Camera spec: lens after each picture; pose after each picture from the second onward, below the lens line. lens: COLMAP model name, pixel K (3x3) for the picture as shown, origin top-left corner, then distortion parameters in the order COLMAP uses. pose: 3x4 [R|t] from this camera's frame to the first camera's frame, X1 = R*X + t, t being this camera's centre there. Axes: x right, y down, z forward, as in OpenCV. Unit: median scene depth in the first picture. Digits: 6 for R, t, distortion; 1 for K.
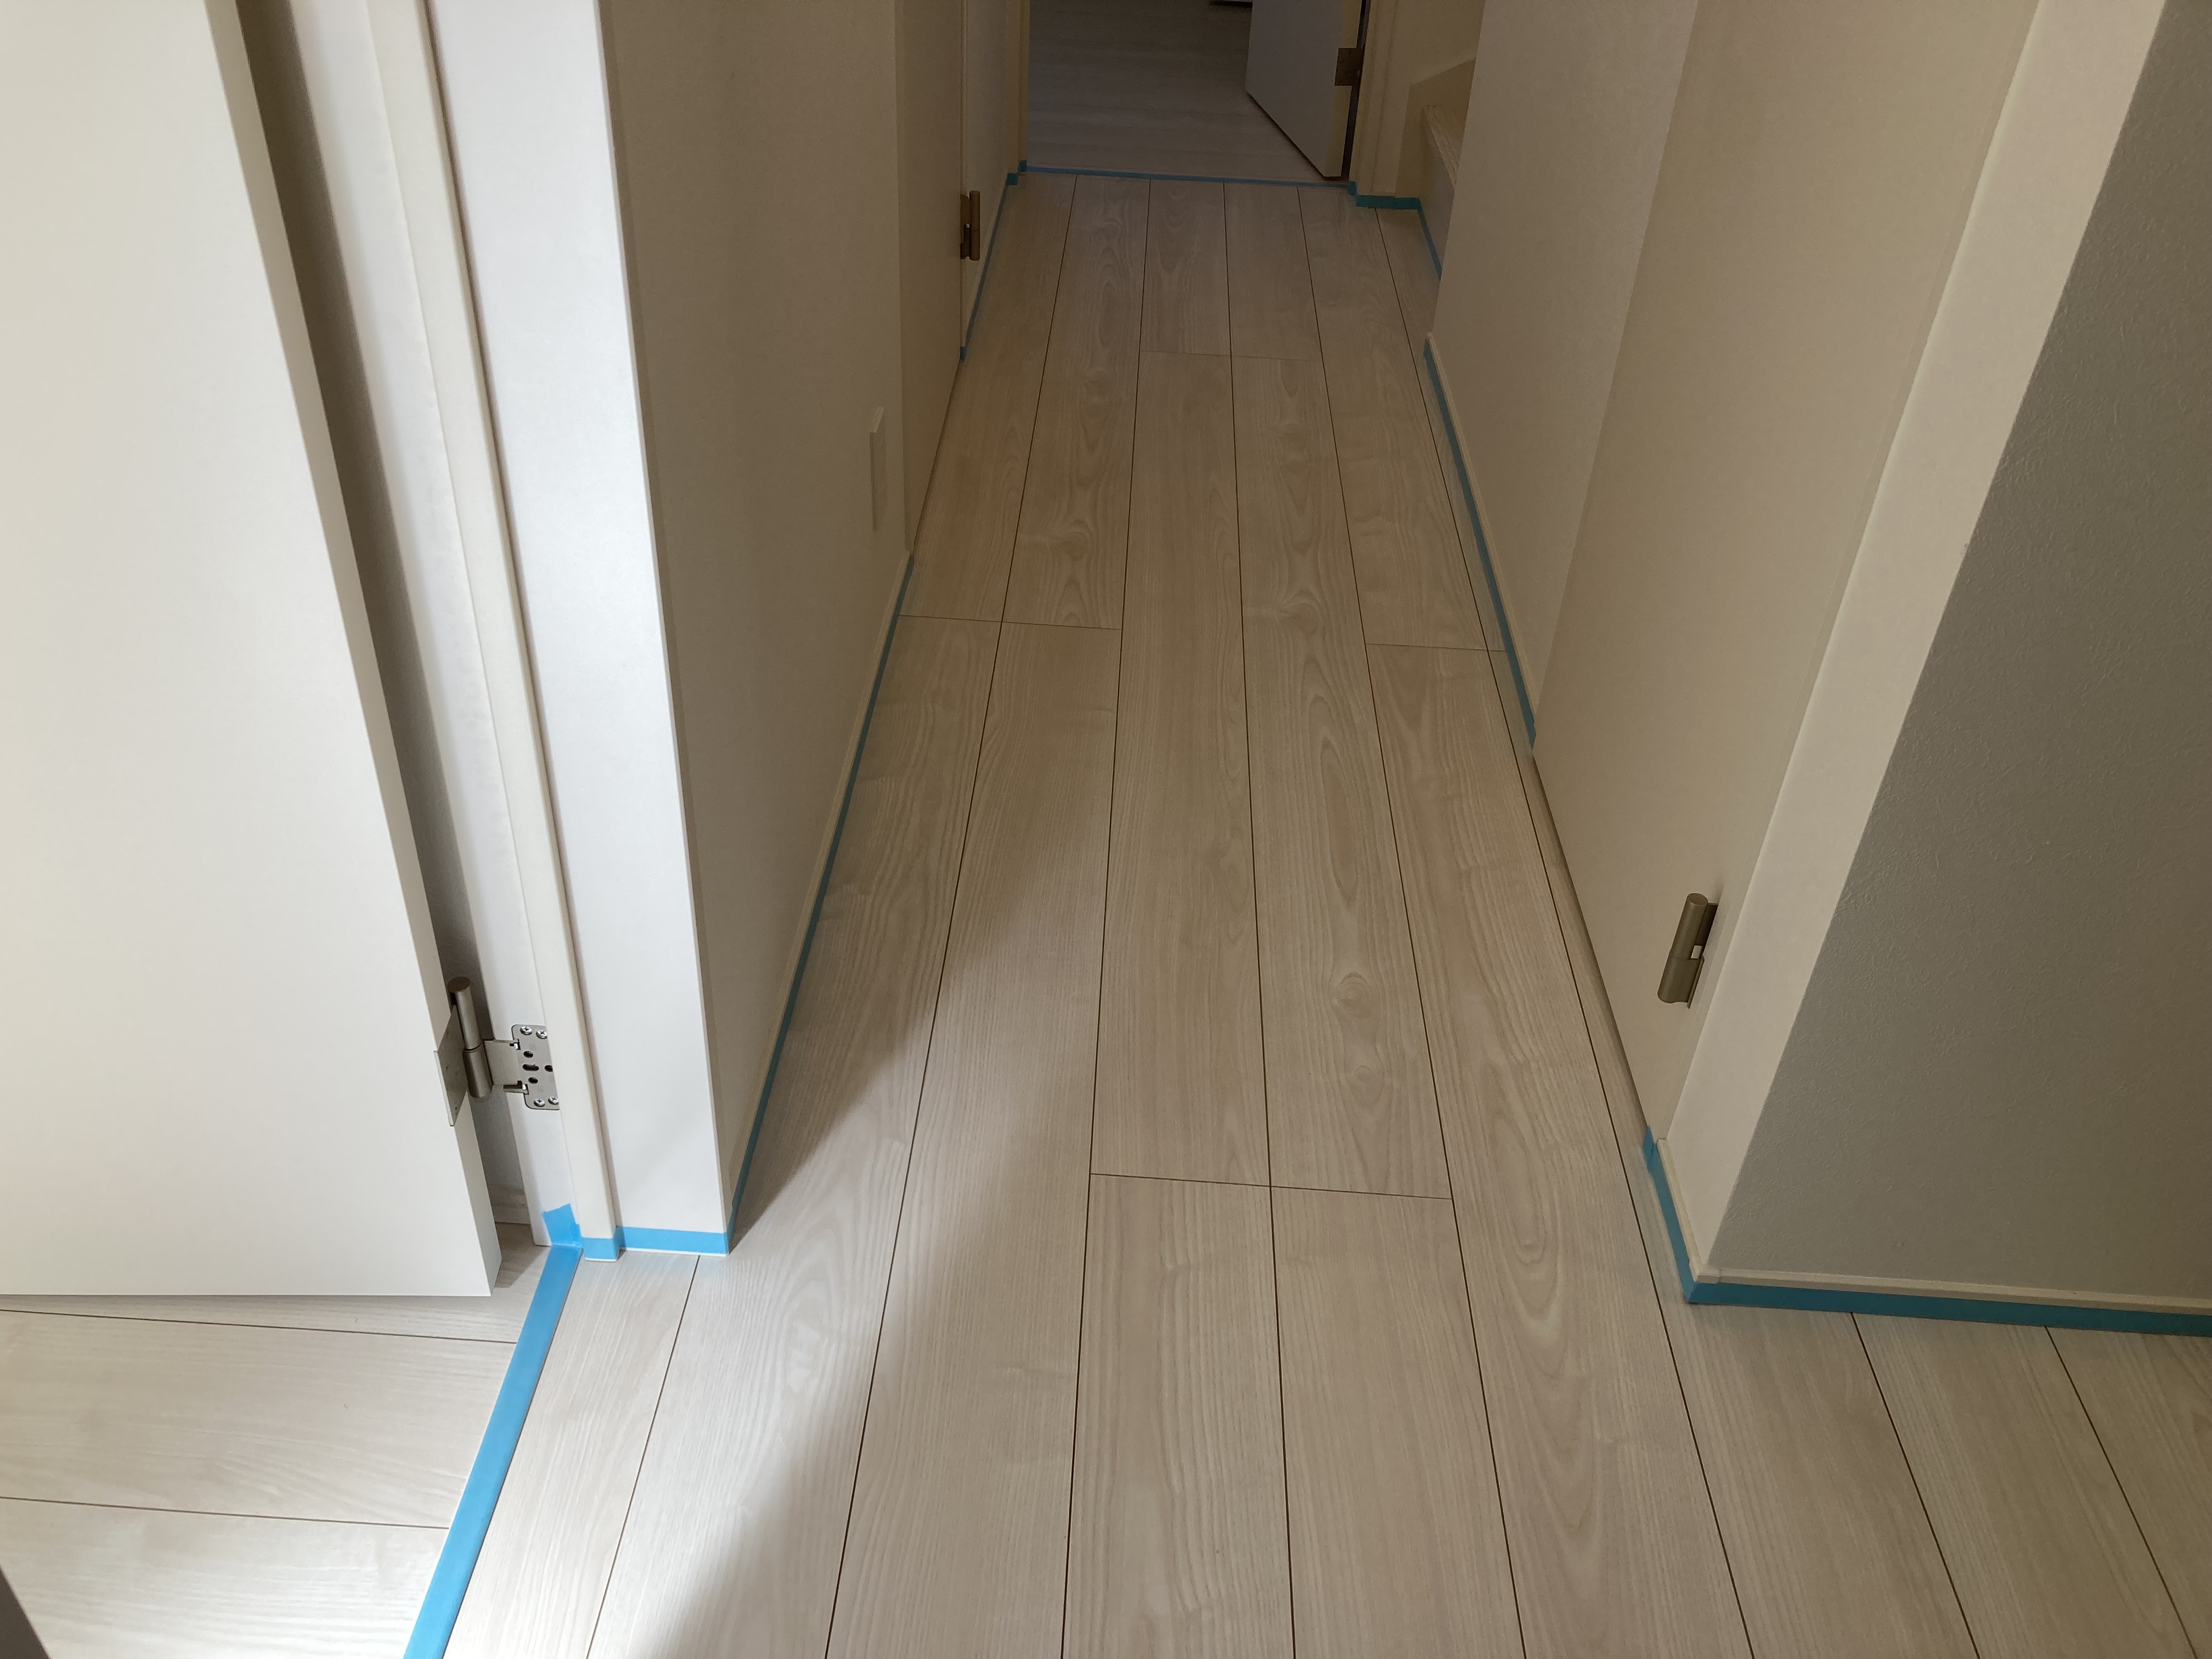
lens RADIAL K [[1751.5, 0, 1106.0], [0, 1751.5, 829.5], [0, 0, 1]] dist [0.064586, -0.127894]
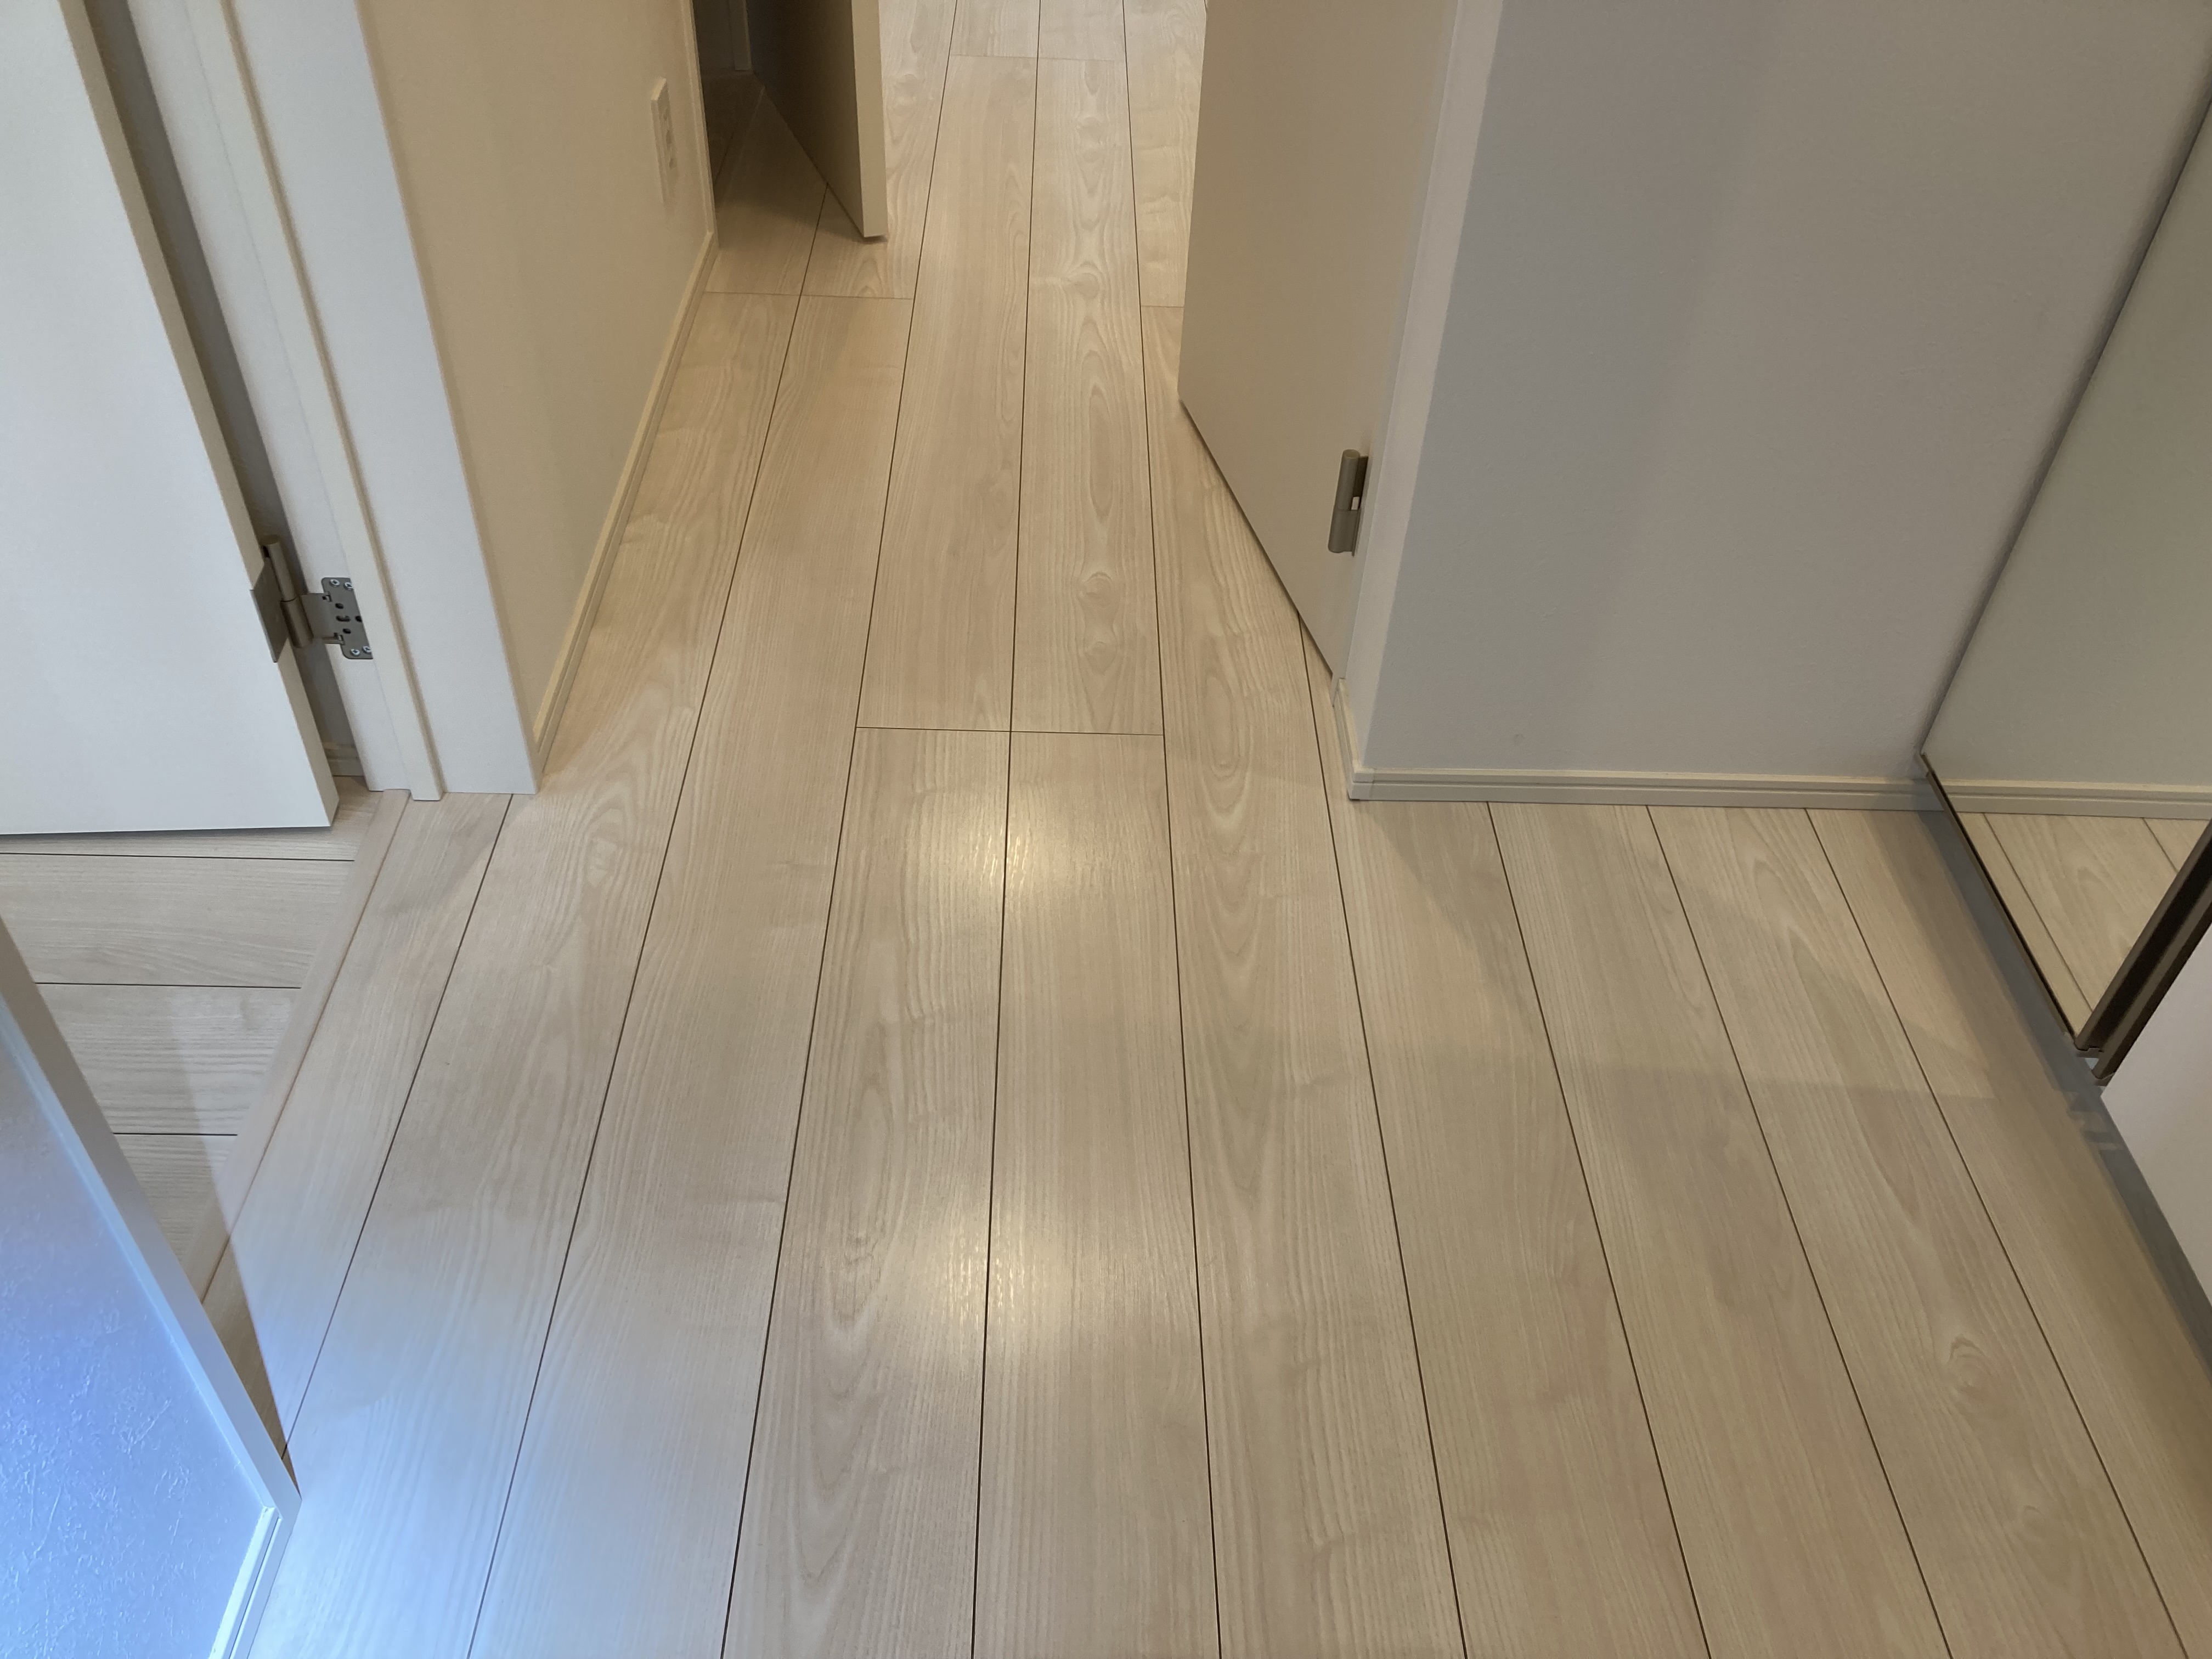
lens RADIAL K [[1751.5, 0, 1106.0], [0, 1751.5, 829.5], [0, 0, 1]] dist [0.064586, -0.127894]
pose [[0.998400, -0.041849, 0.038024, 0.119241], [0.037357, 0.993005, 0.112010, 0.150981], [-0.042446, -0.110410, 0.992979, -0.184218]]
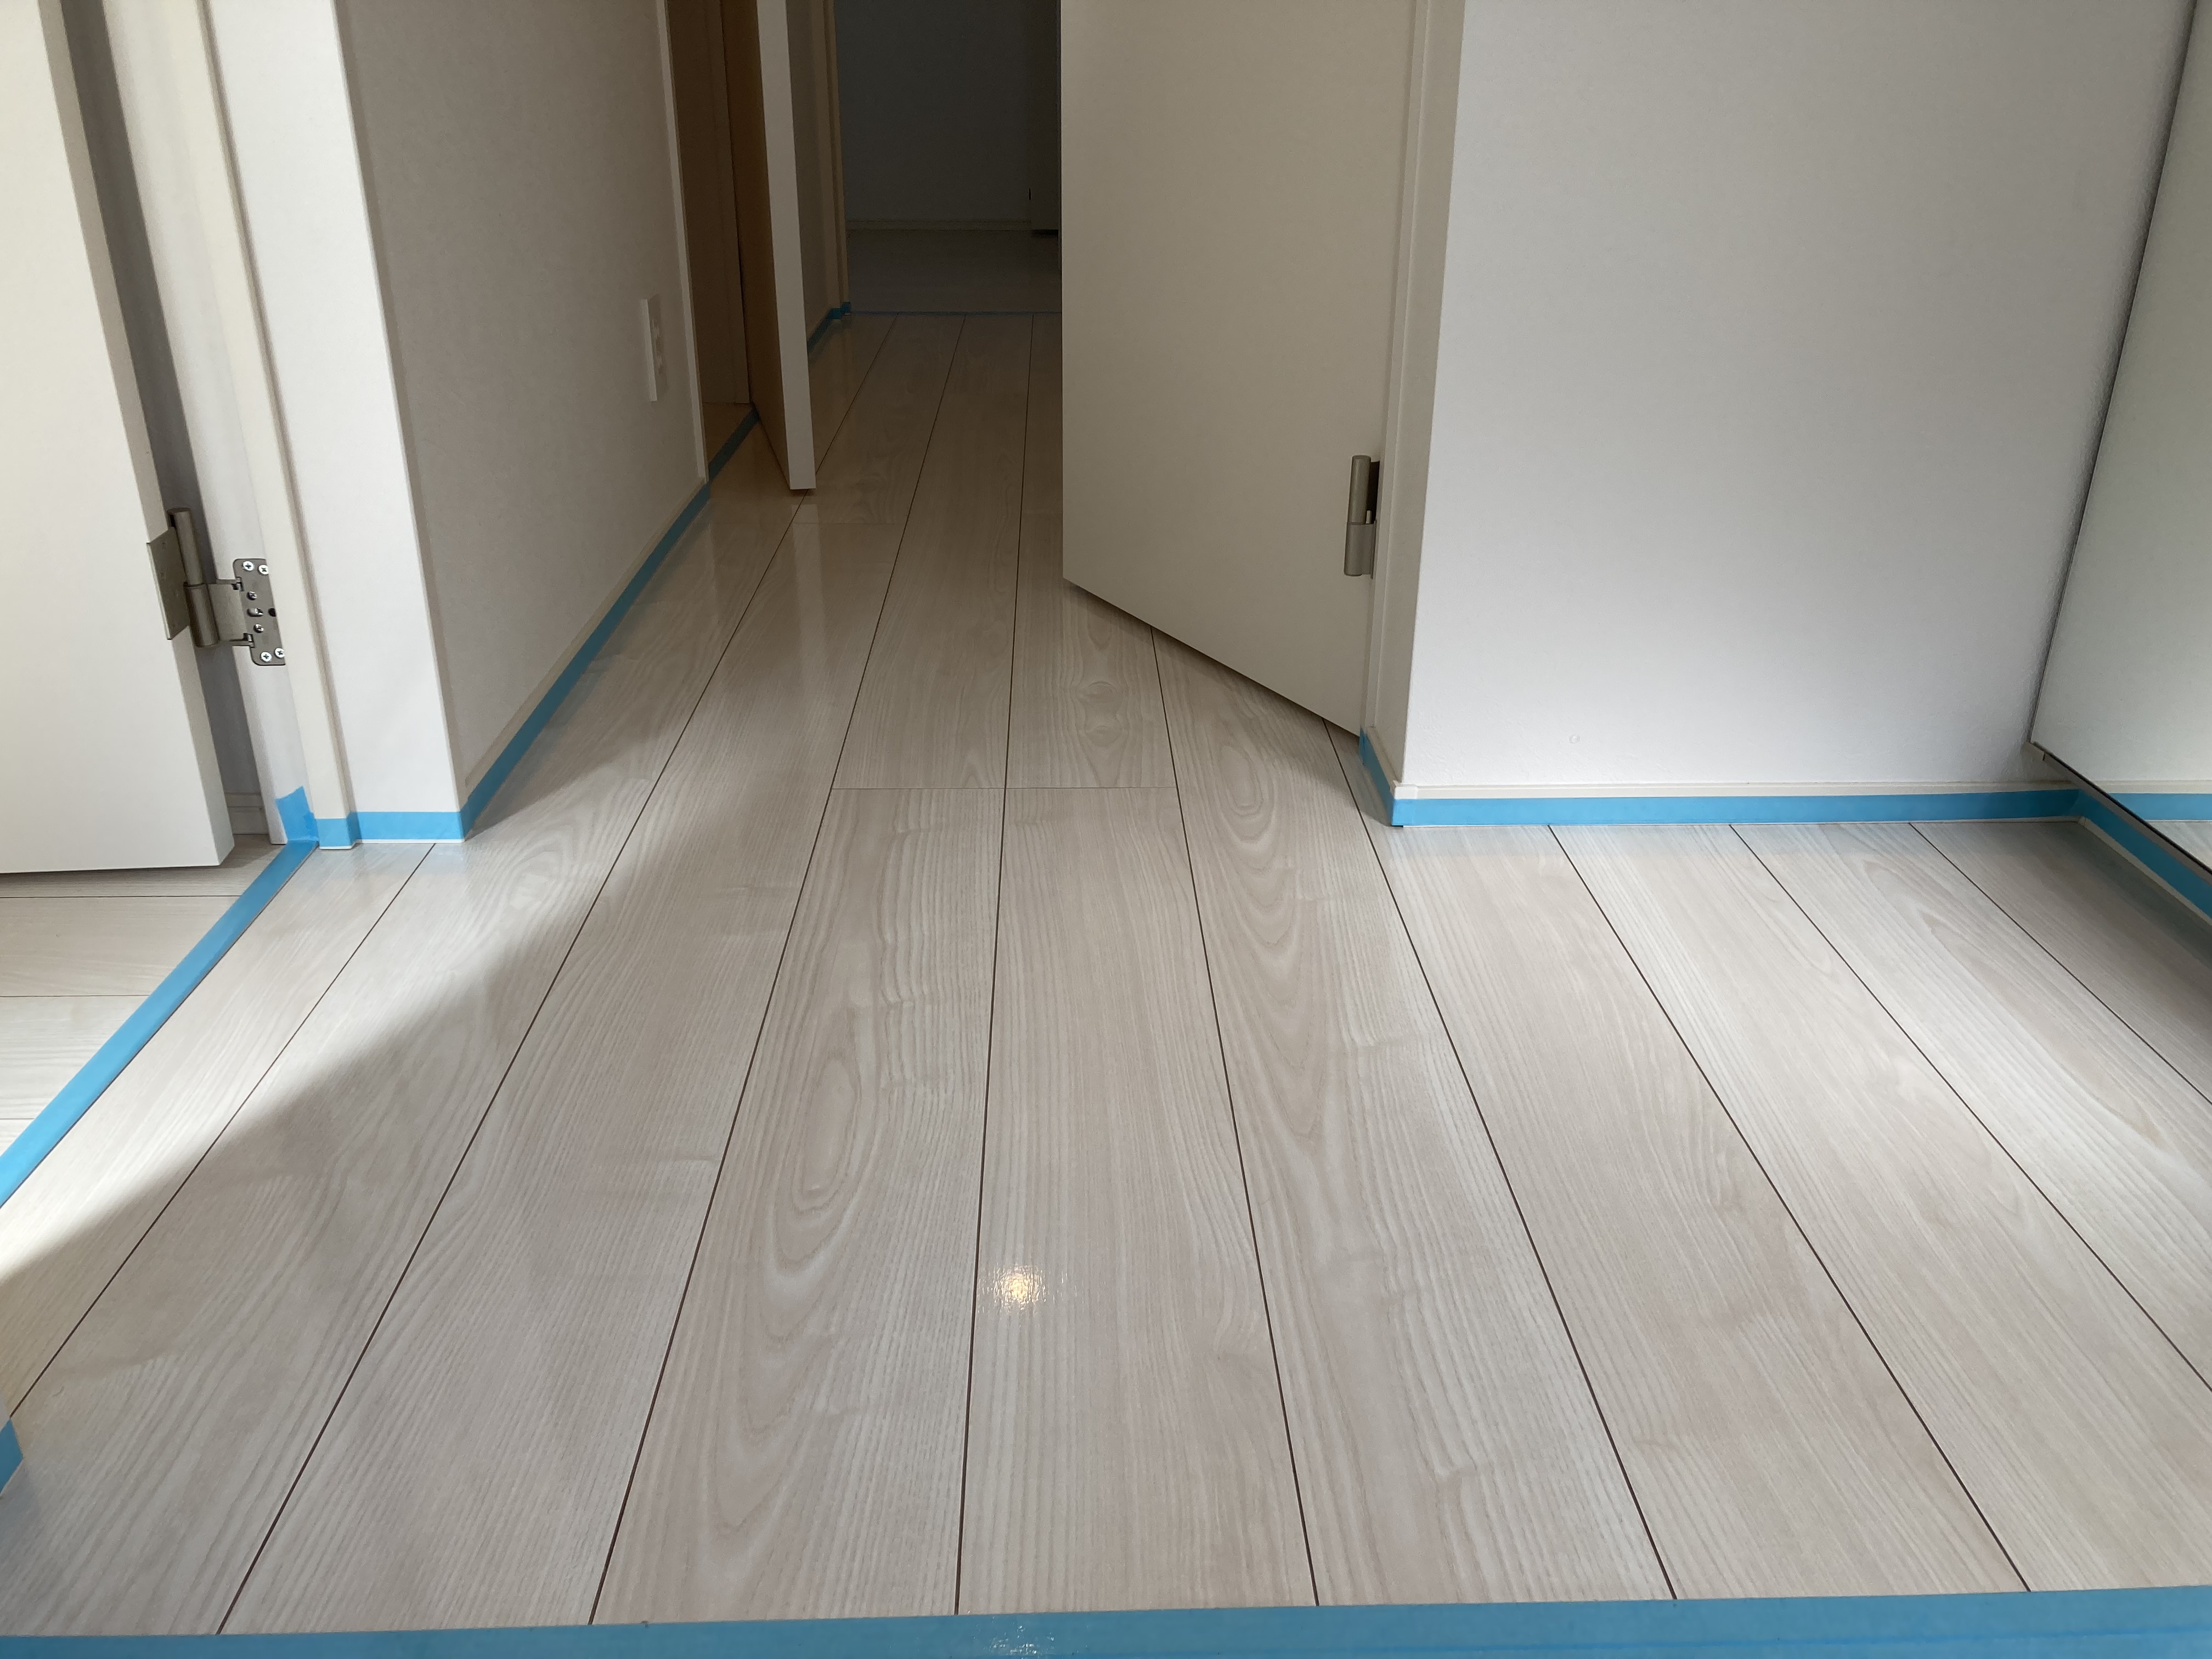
lens RADIAL K [[1760.4, 0, 1118.1], [0, 1760.4, 833.6], [0, 0, 1]] dist [0.051082, -0.080176]
pose [[0.996236, -0.067080, 0.054905, 0.109881], [0.076529, 0.978085, -0.193632, 0.472551], [-0.040713, 0.197105, 0.979537, -0.024918]]
